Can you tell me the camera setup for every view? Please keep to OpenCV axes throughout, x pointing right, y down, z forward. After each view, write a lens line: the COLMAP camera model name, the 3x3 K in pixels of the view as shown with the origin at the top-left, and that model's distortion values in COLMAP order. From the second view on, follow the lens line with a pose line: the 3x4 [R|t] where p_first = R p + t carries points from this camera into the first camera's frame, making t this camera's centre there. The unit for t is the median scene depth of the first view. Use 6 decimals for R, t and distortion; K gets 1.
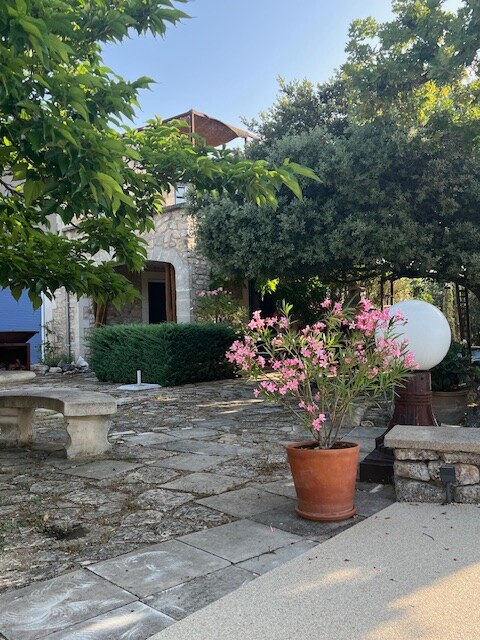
lens RADIAL K [[643.8, 0, 240.0], [0, 643.8, 320.0], [0, 0, 1]] dist [0.019496, -0.108539]
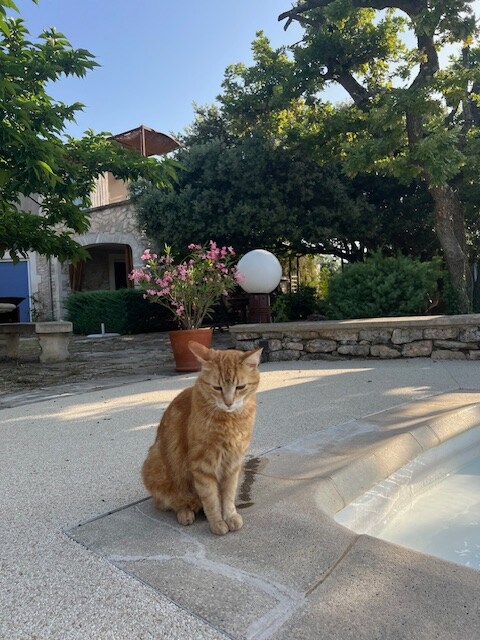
lens RADIAL K [[501.0, 0, 240.0], [0, 501.0, 320.0], [0, 0, 1]] dist [-0.003377, -0.011892]
pose [[0.995228, -0.021341, 0.095212, 0.061126], [0.016198, 0.998384, 0.054468, 0.044850], [-0.096221, -0.052666, 0.993966, -0.137310]]
